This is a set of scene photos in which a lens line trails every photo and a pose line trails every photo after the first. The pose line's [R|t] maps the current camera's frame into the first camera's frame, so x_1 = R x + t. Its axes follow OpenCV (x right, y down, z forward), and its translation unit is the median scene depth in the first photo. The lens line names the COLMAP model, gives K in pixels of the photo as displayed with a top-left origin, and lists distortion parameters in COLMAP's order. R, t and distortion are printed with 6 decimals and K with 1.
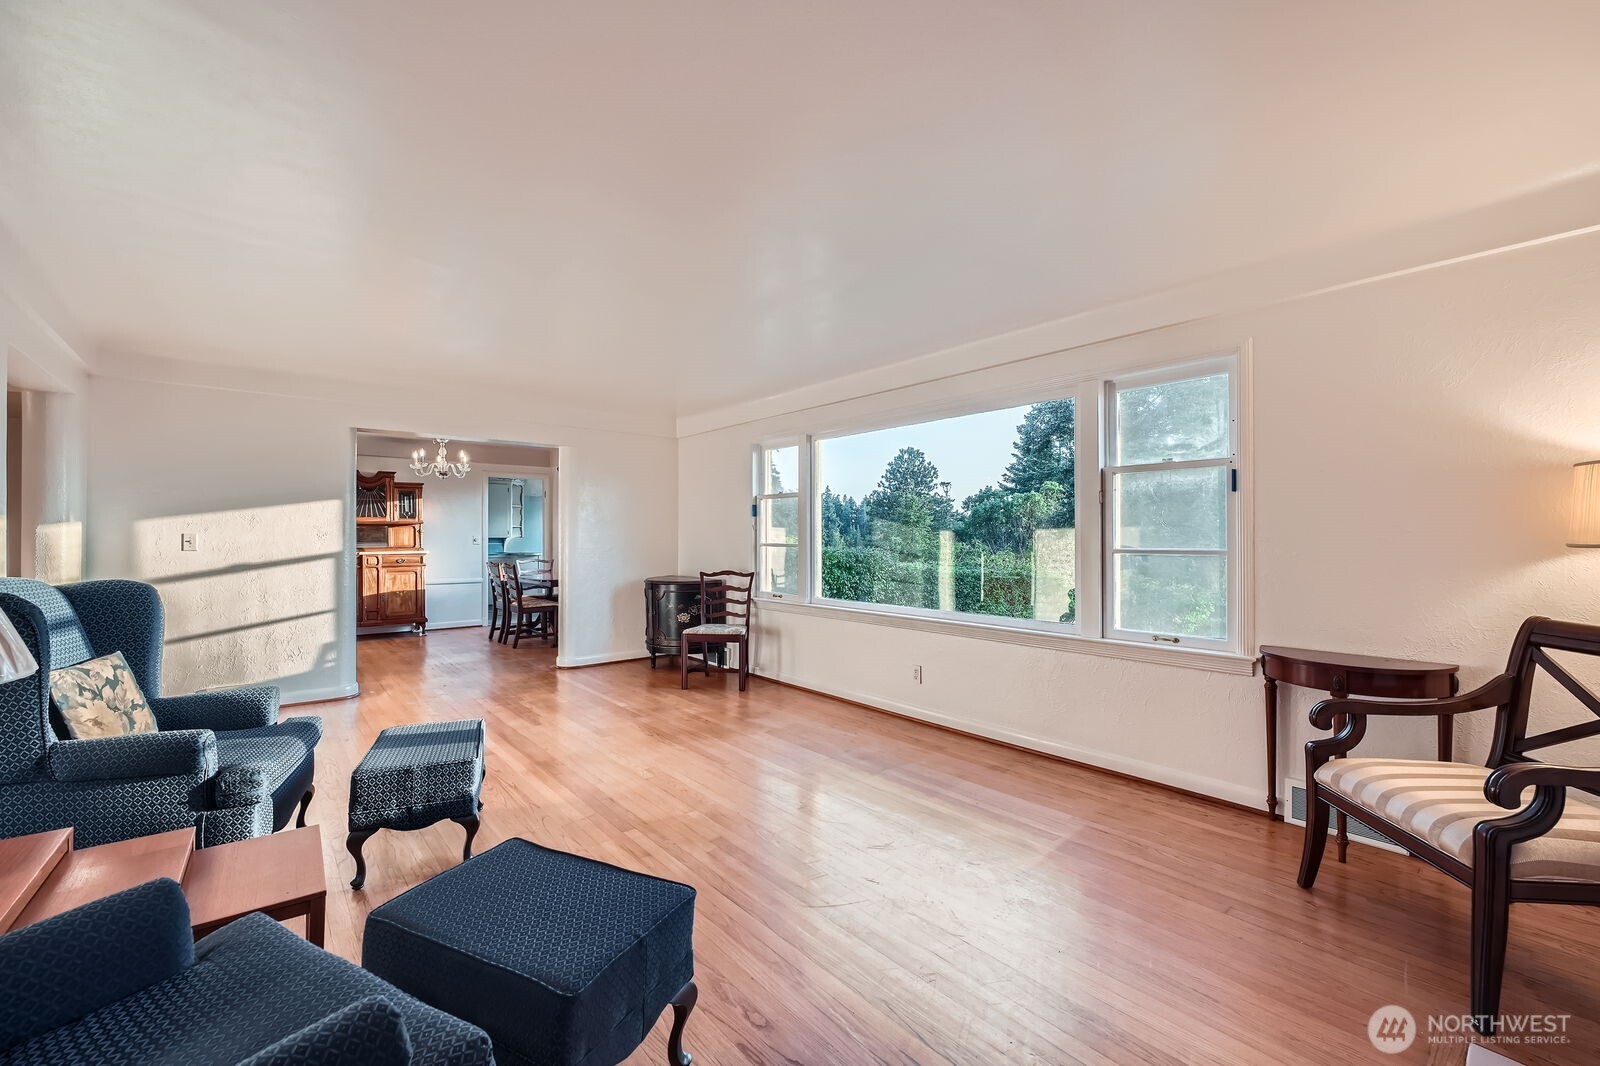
lens RADIAL K [[640.0, 0, 793.1], [0, 640.0, 537.6], [0, 0, 1]] dist [-0.011766, -0.000040]
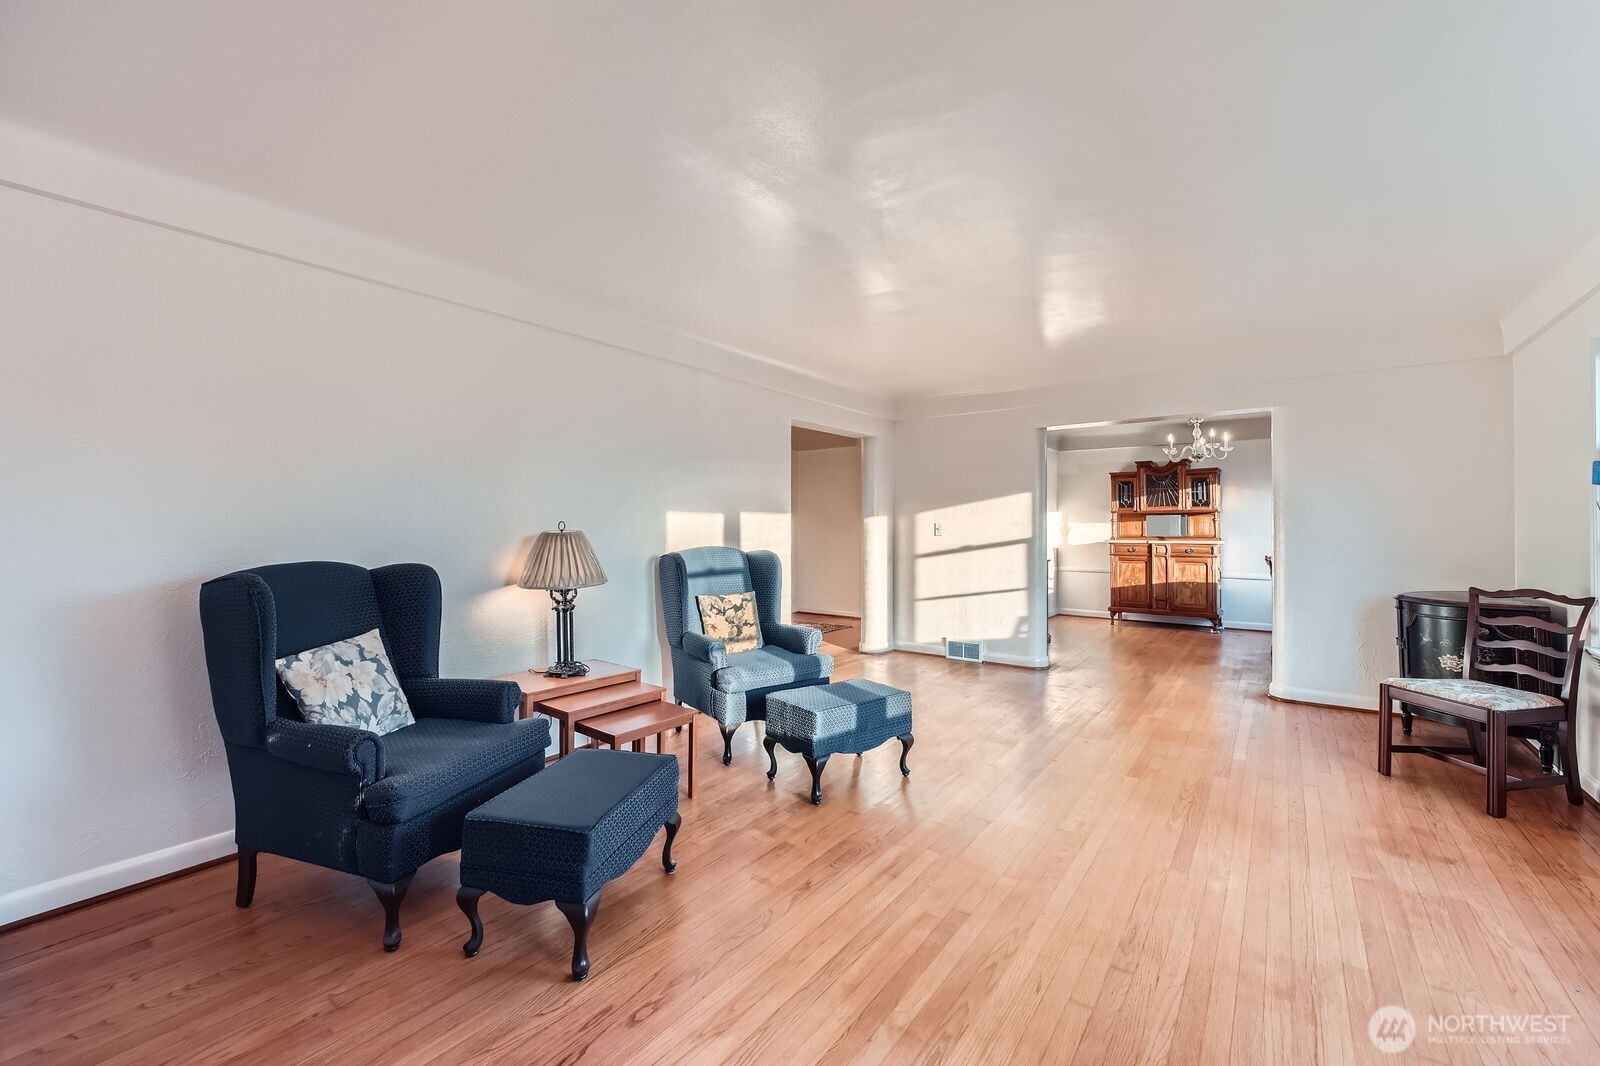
lens RADIAL K [[640.0, 0, 788.4], [0, 640.0, 526.8], [0, 0, 1]] dist [-0.011766, -0.000040]
pose [[0.226685, 0.003604, -0.973961, 0.250520], [-0.003063, 0.999991, 0.002988, -0.000929], [0.973963, 0.002306, 0.226694, 0.260512]]
